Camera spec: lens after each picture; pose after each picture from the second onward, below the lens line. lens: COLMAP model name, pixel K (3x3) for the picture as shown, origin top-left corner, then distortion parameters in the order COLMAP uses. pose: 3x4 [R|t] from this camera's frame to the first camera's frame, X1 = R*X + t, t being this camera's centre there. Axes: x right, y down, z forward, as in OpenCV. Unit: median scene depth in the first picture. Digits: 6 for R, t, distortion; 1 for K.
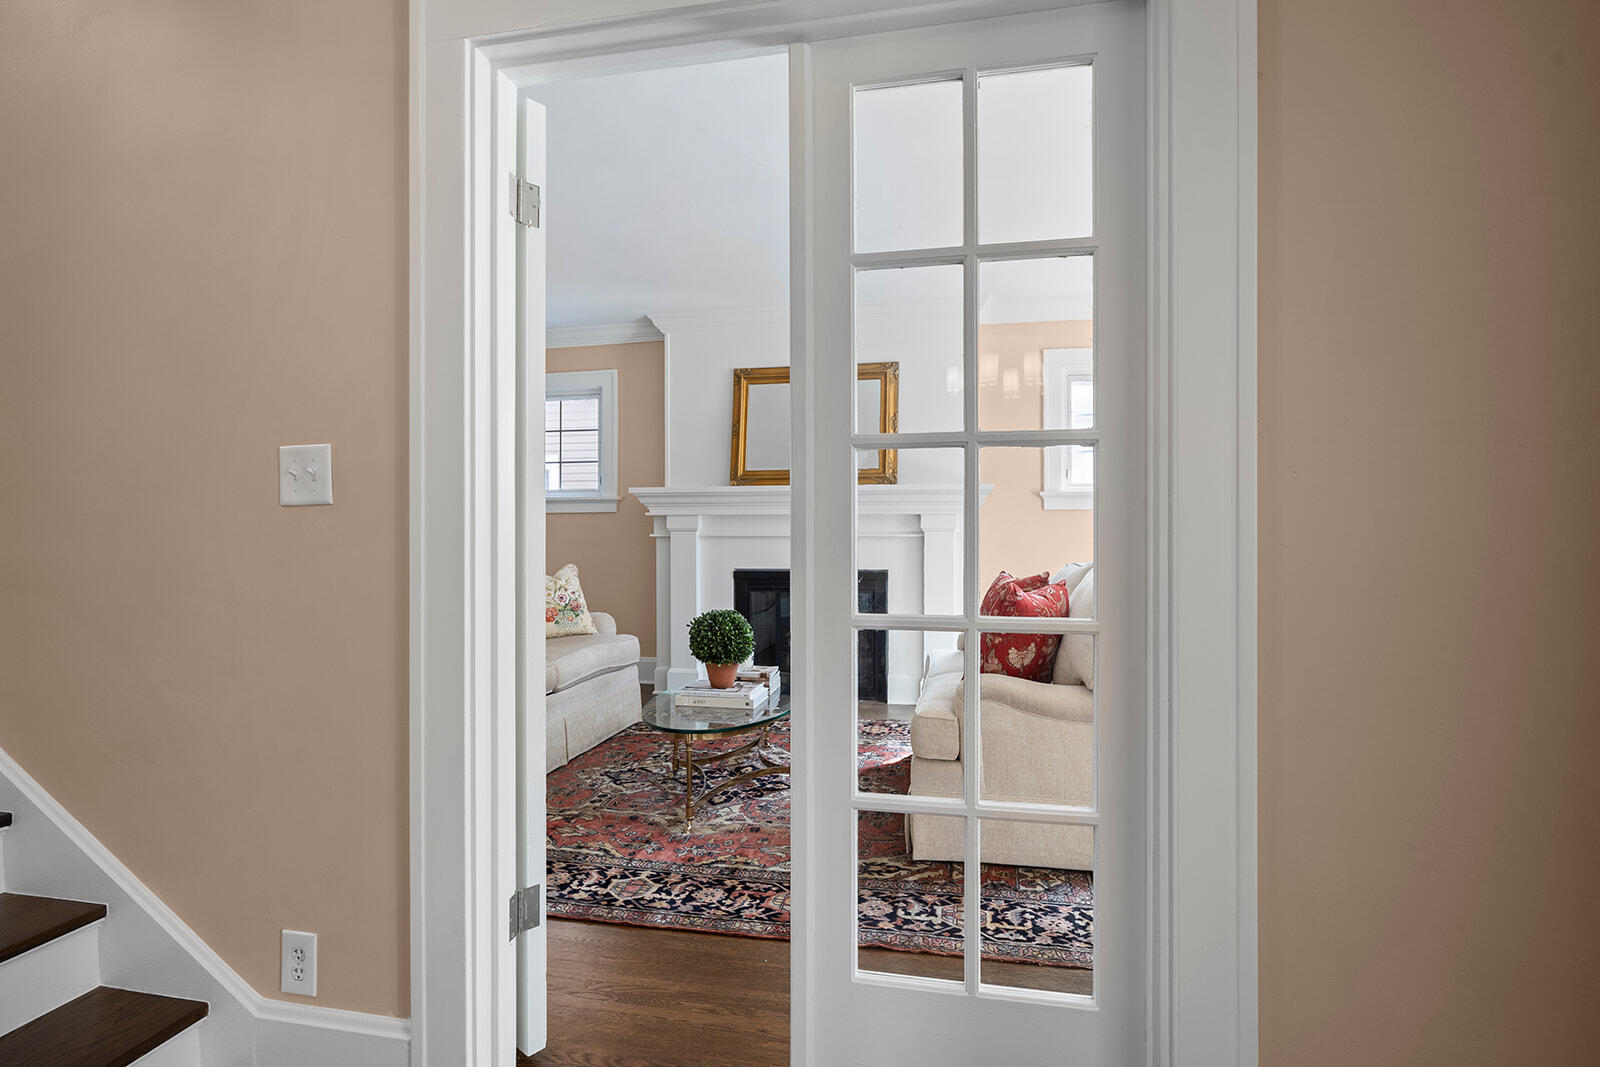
lens RADIAL K [[814.2, 0, 806.1], [0, 814.2, 534.2], [0, 0, 1]] dist [-0.000441, -0.000030]
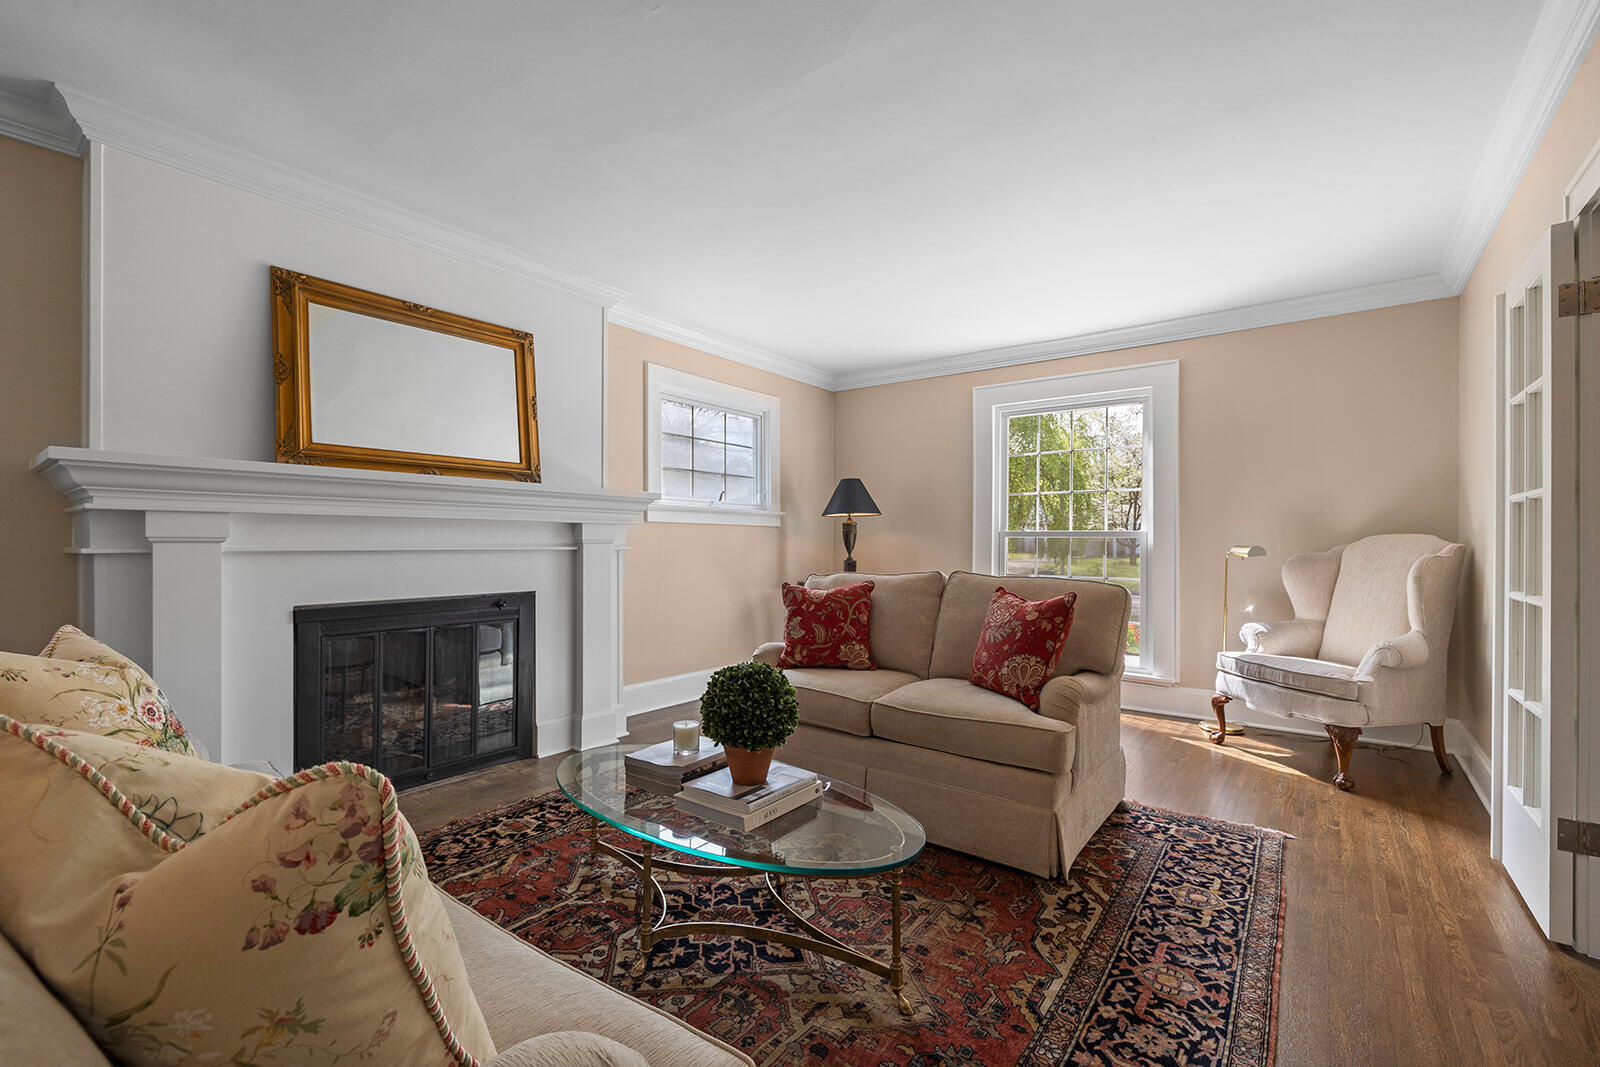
lens RADIAL K [[680.1, 0, 798.5], [0, 680.1, 536.0], [0, 0, 1]] dist [0.002022, 0.000017]
pose [[0.446946, 0.008871, 0.894517, -0.379157], [0.004014, 0.999921, -0.011922, -0.001282], [-0.894552, 0.008919, 0.446875, 0.470994]]
